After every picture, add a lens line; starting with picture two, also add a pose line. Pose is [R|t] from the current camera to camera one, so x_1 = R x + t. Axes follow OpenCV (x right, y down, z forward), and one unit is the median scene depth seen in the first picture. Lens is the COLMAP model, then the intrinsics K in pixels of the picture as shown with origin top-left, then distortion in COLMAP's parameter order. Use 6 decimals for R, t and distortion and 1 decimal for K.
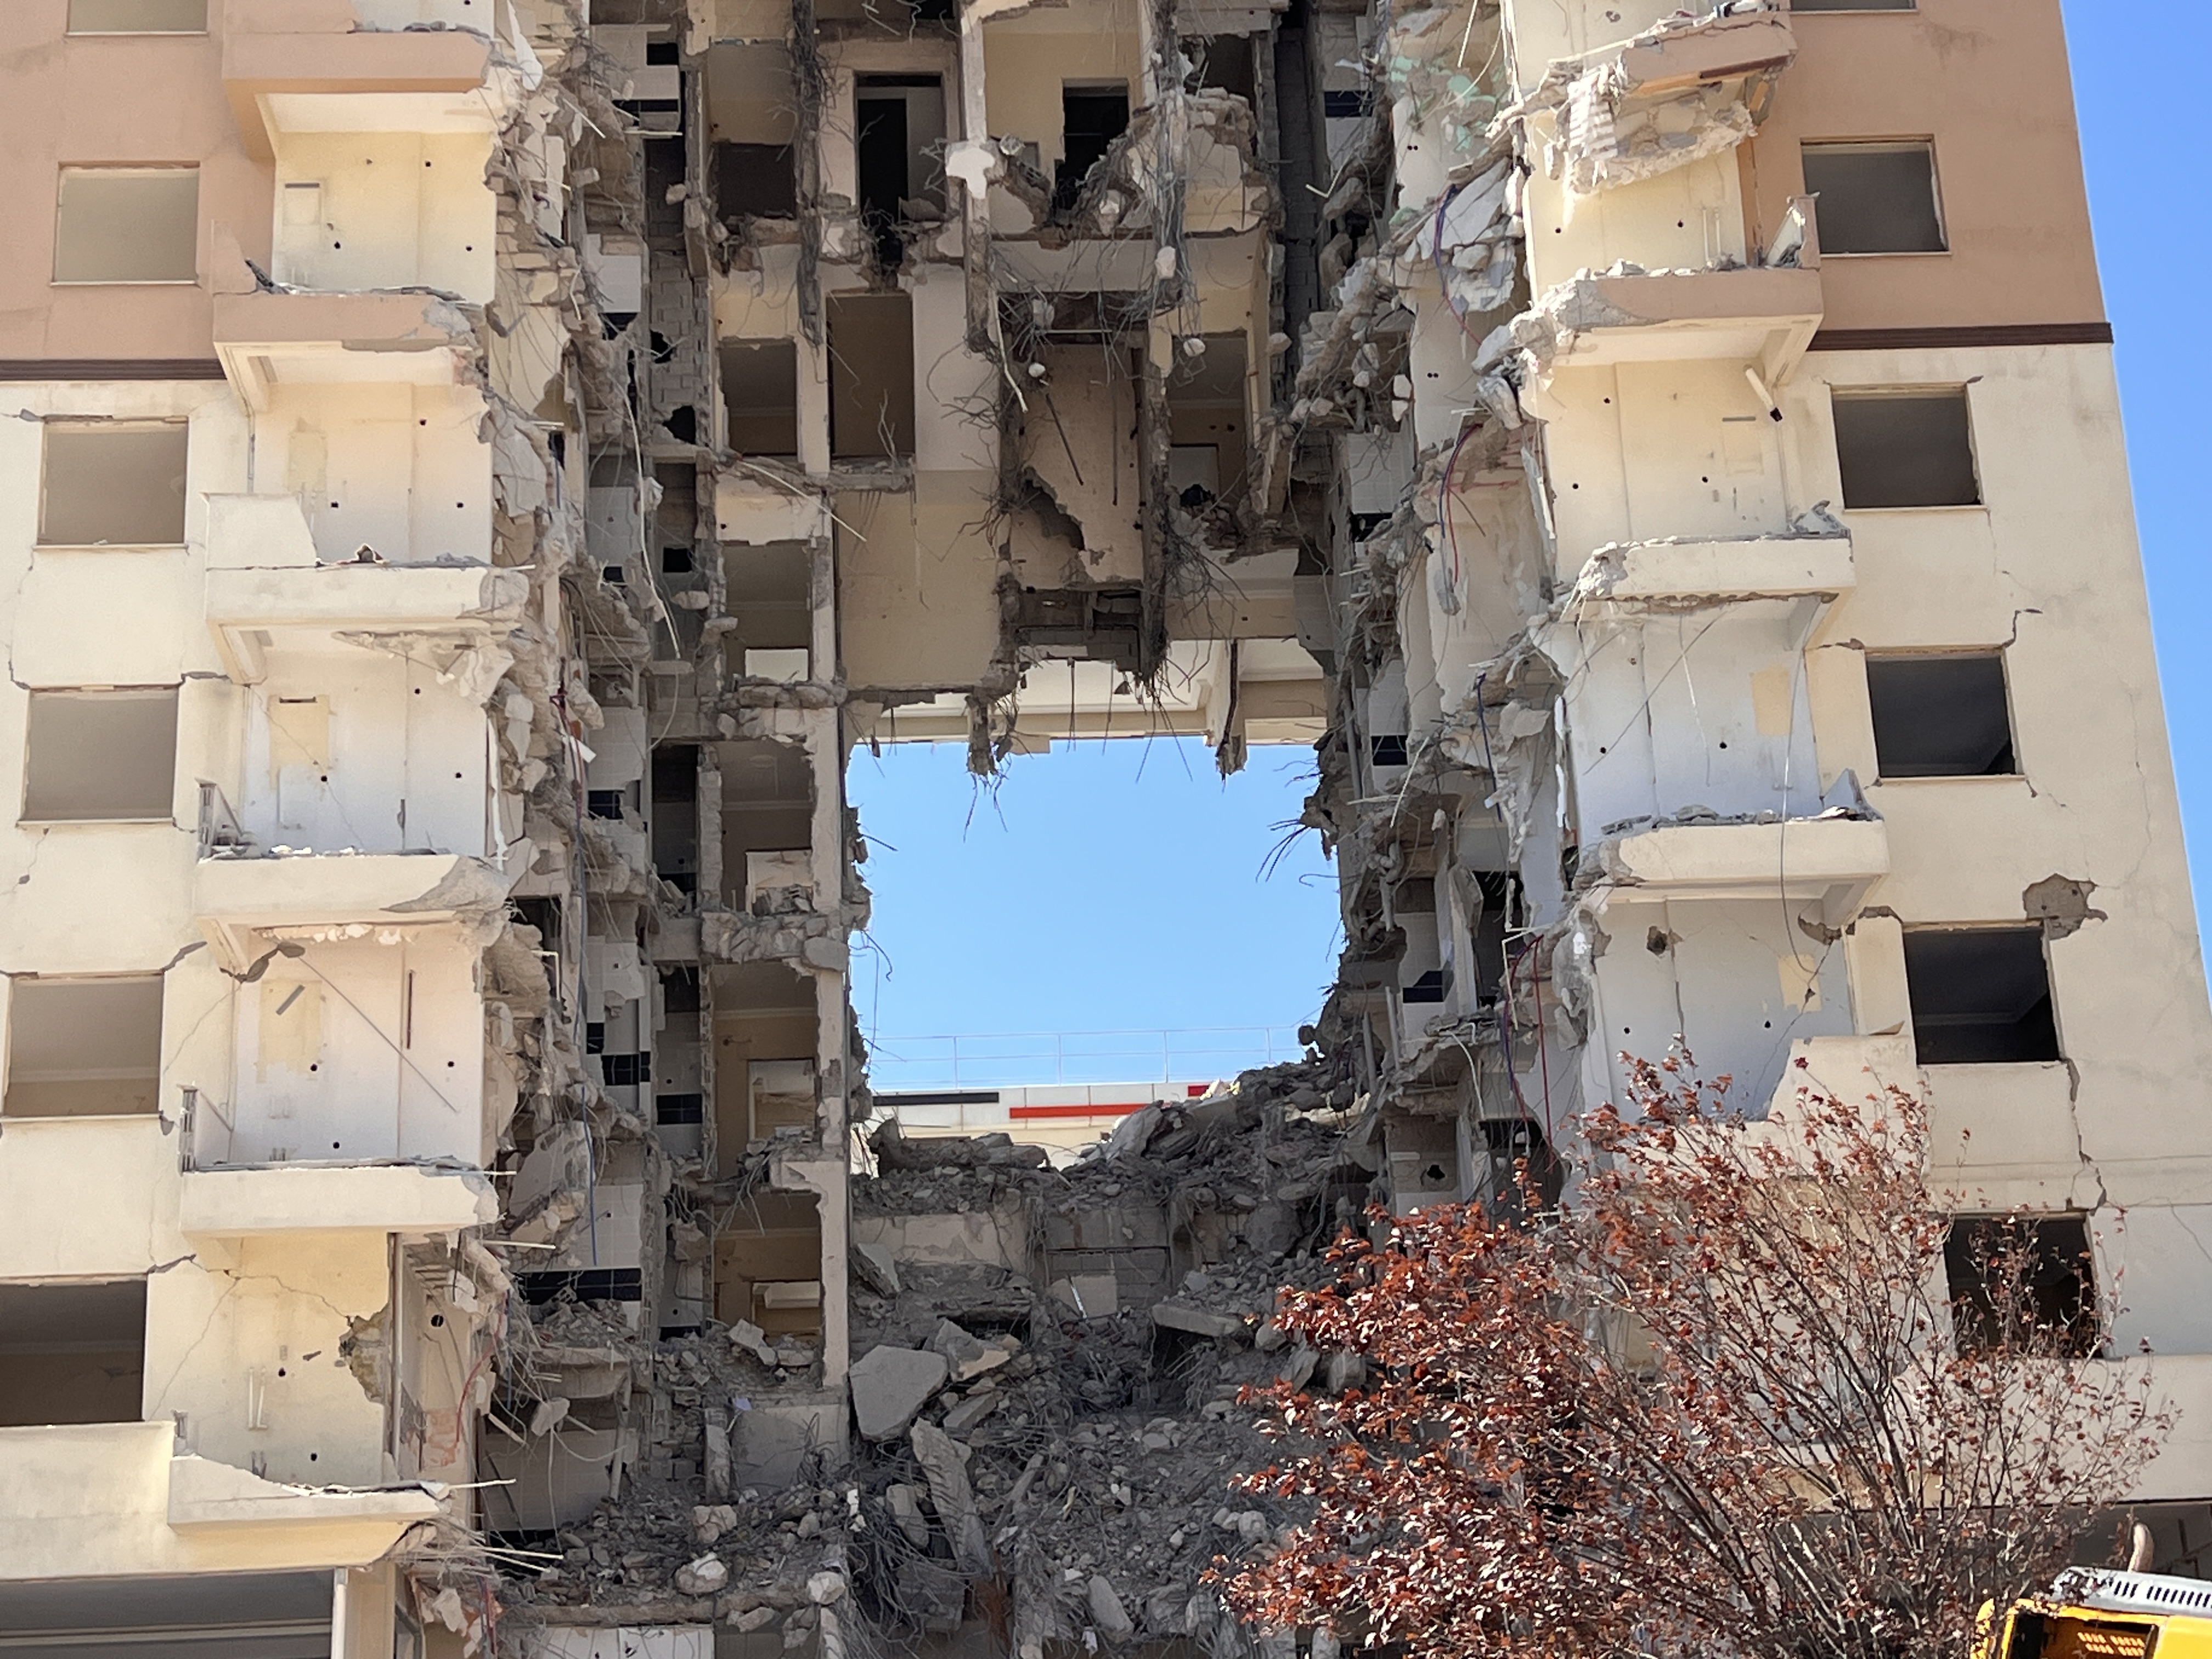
lens RADIAL K [[3681.2, 0, 1082.8], [0, 3681.2, 831.3], [0, 0, 1]] dist [0.135925, 0.000000]
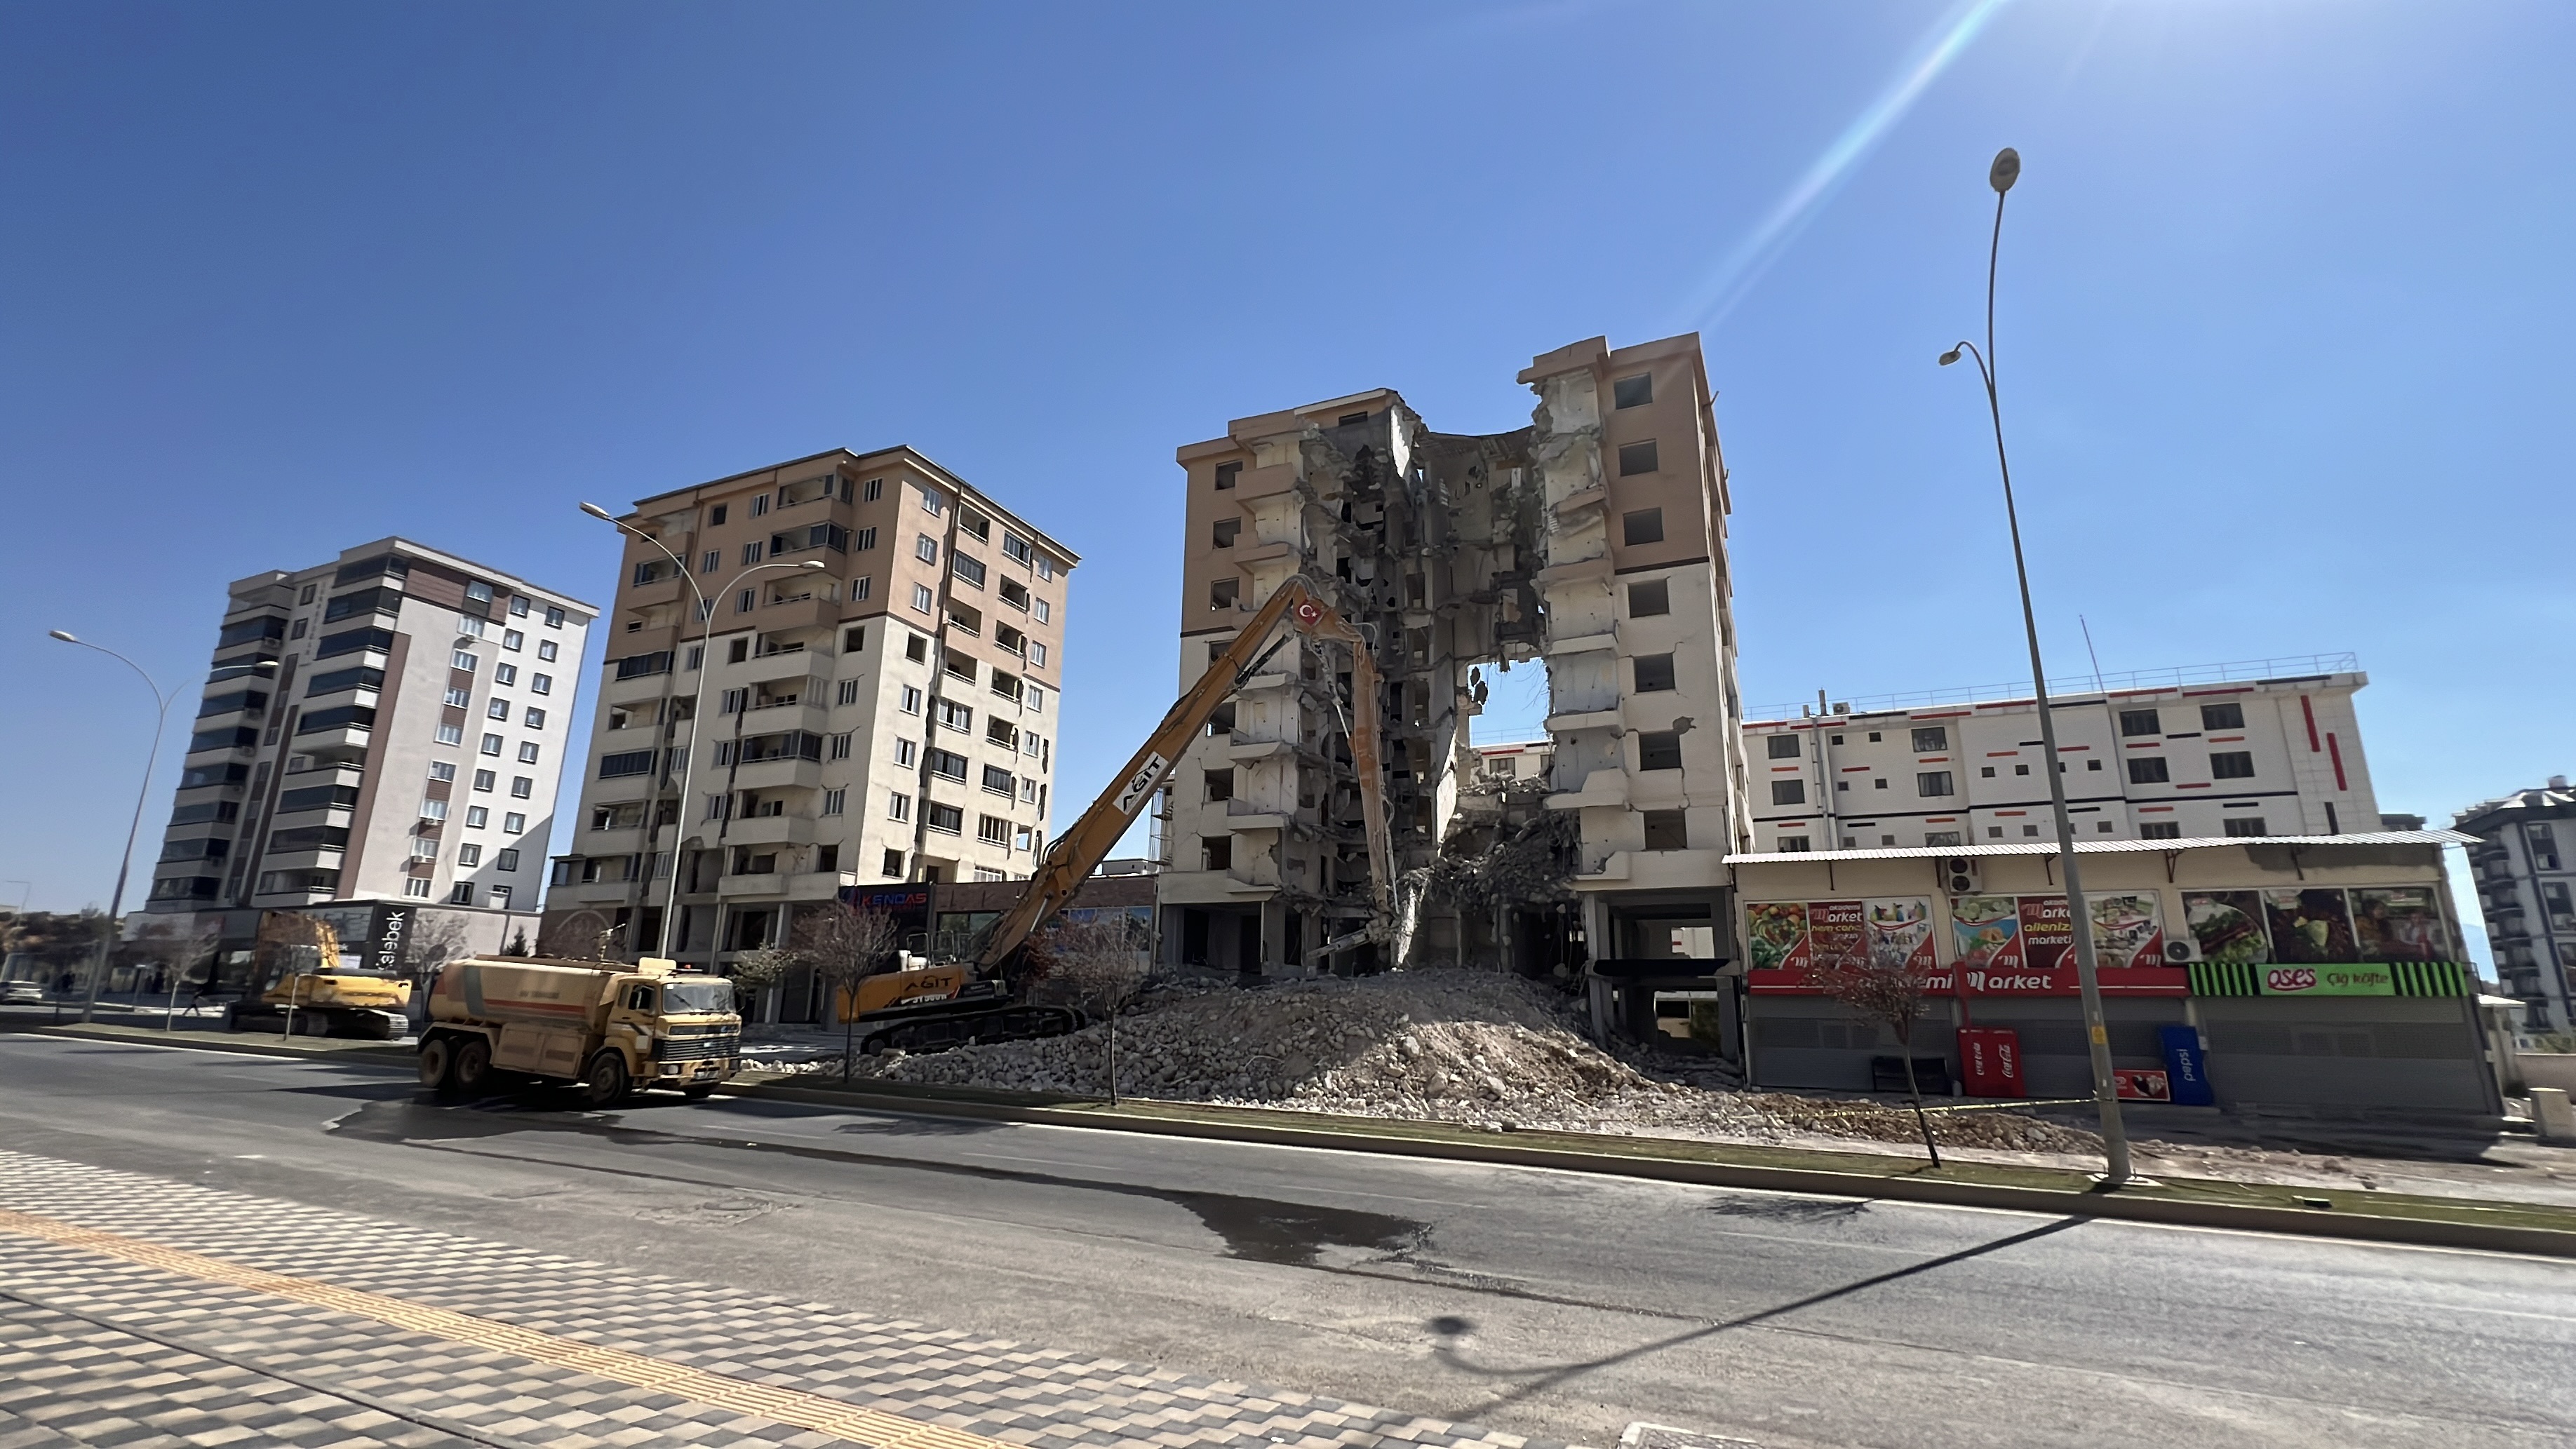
lens RADIAL K [[1146.1, 0, 1269.4], [0, 1146.1, 718.5], [0, 0, 1]] dist [0.001531, 0.000592]
pose [[0.880547, -0.062425, -0.469830, 0.418258], [0.110781, 0.990938, 0.075961, -0.114109], [0.460831, -0.118935, 0.879483, -0.186382]]
